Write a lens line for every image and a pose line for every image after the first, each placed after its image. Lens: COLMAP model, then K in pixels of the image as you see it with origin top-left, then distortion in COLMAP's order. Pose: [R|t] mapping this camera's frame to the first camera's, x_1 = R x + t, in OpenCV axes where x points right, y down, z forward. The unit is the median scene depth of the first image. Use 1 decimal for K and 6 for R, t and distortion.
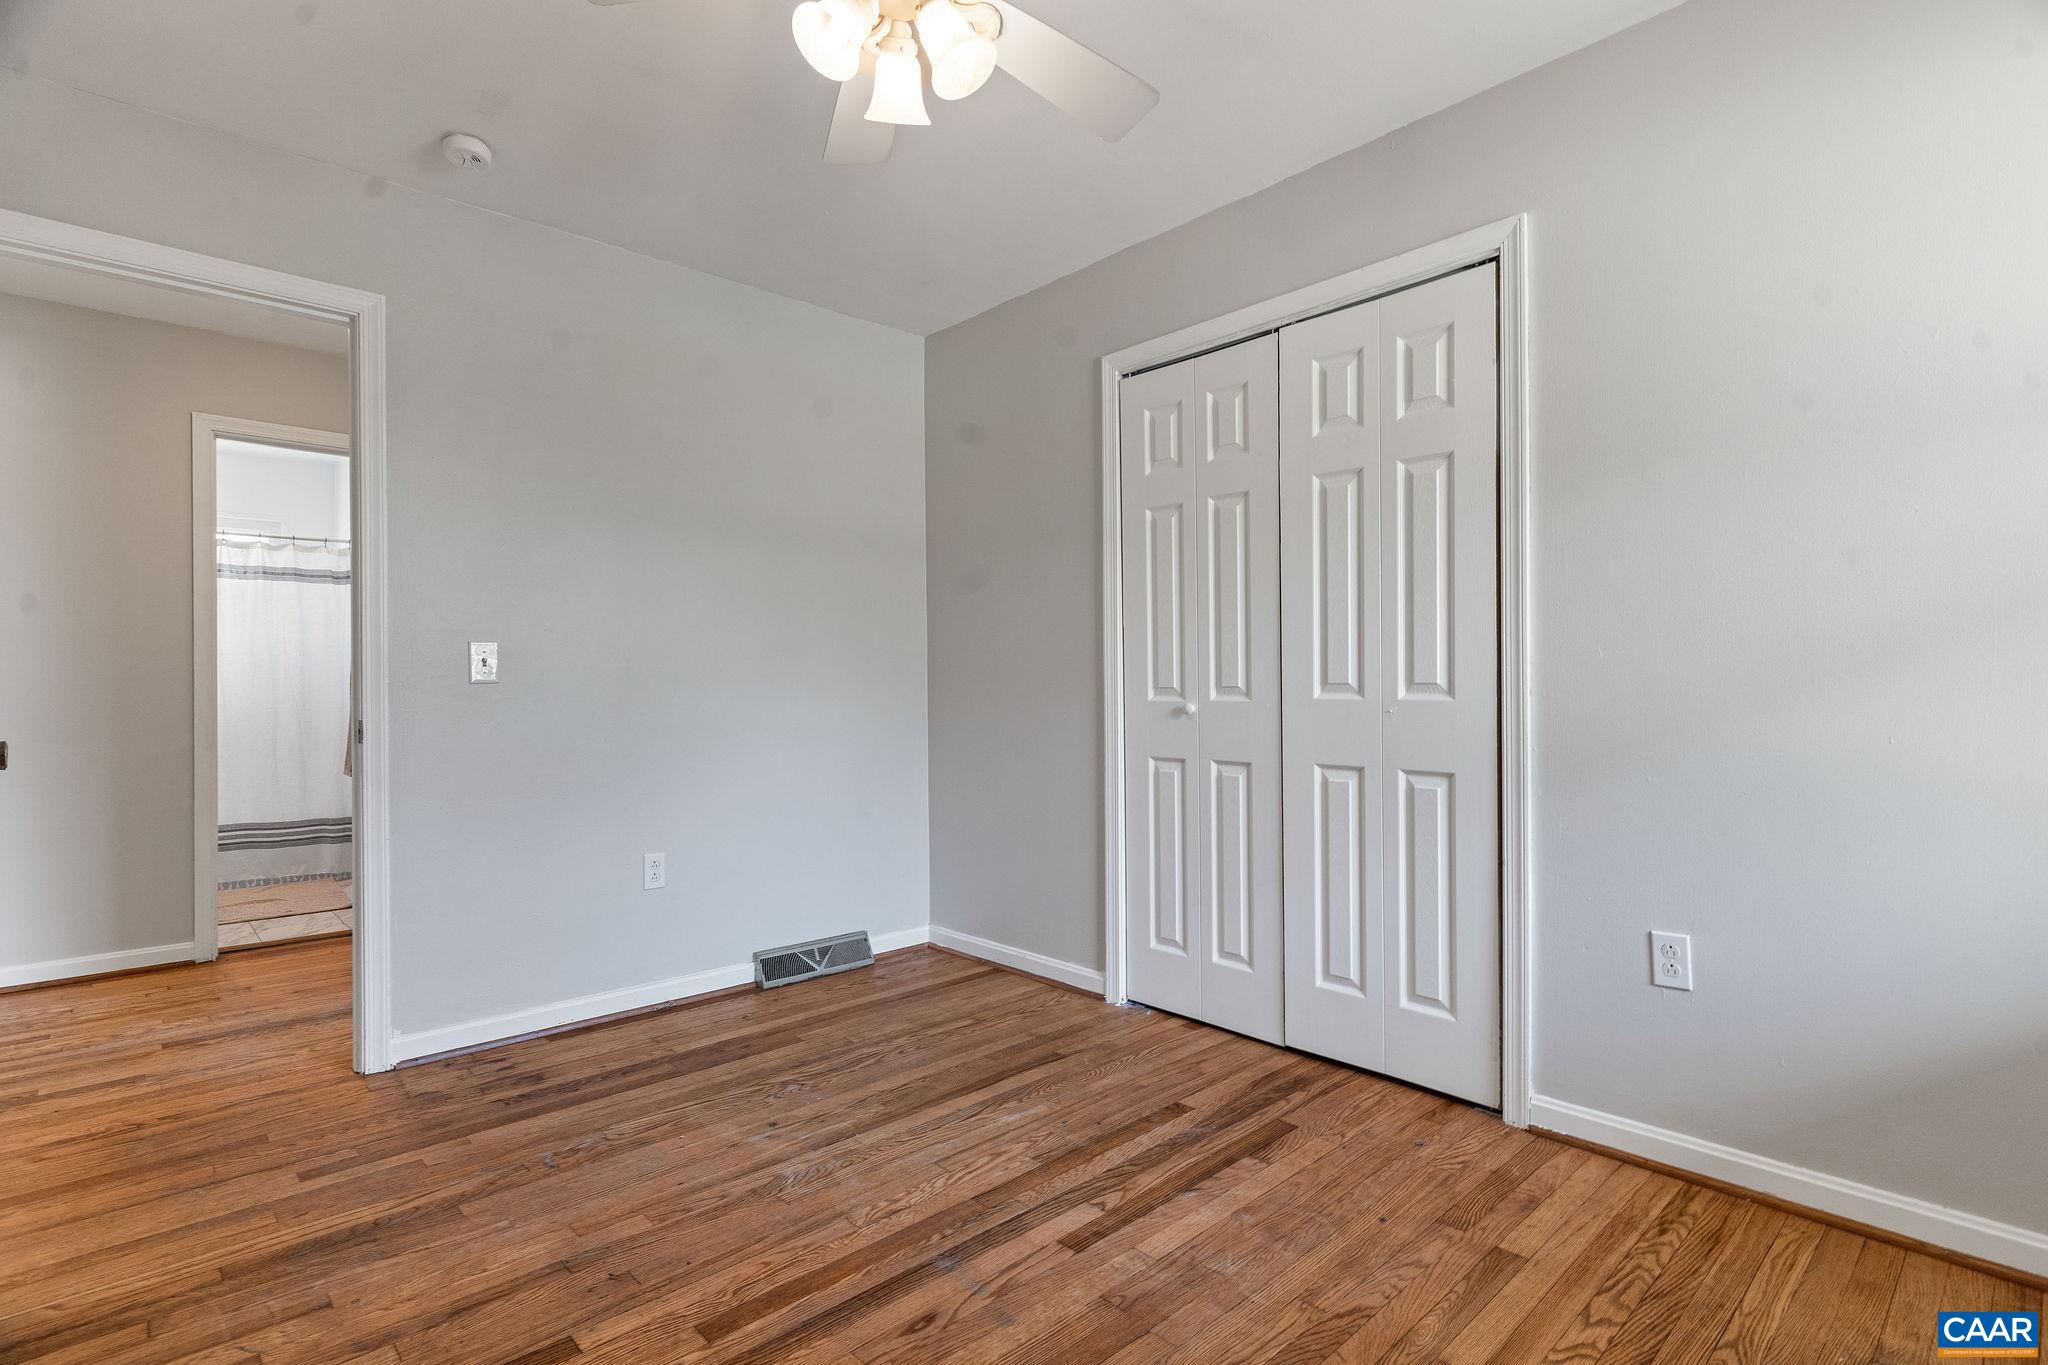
lens RADIAL K [[992.7, 0, 1013.4], [0, 992.7, 689.0], [0, 0, 1]] dist [-0.000056, -0.000478]
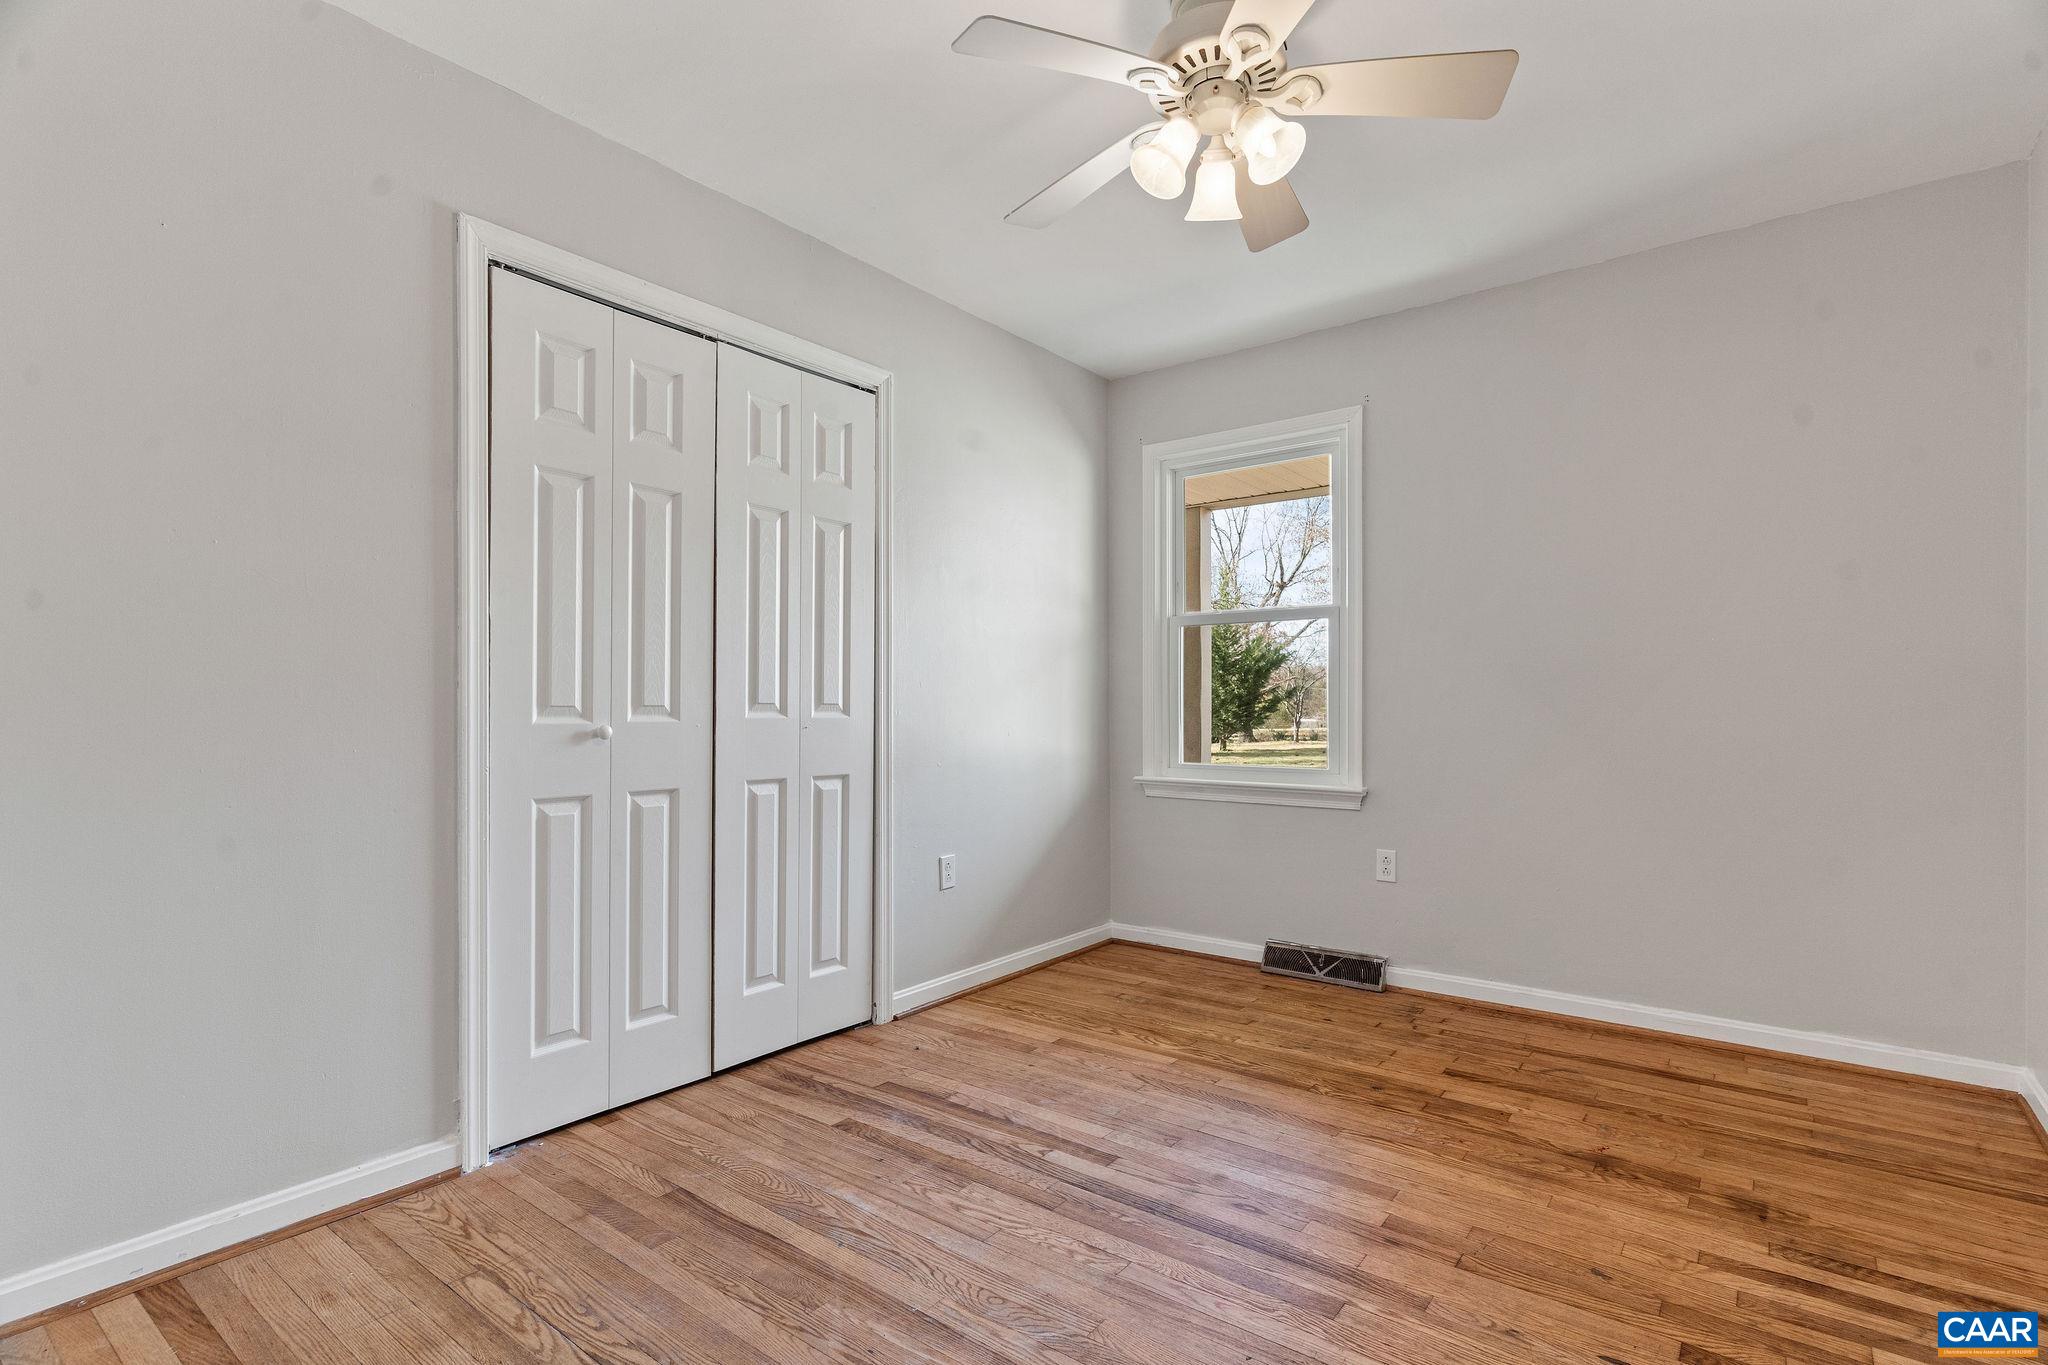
lens RADIAL K [[992.7, 0, 1032.0], [0, 992.7, 711.3], [0, 0, 1]] dist [-0.000056, -0.000478]
pose [[-0.182339, 0.003434, 0.983230, -0.846912], [0.005043, 0.999984, -0.002557, 0.008097], [-0.983223, 0.004492, -0.182354, 0.987760]]
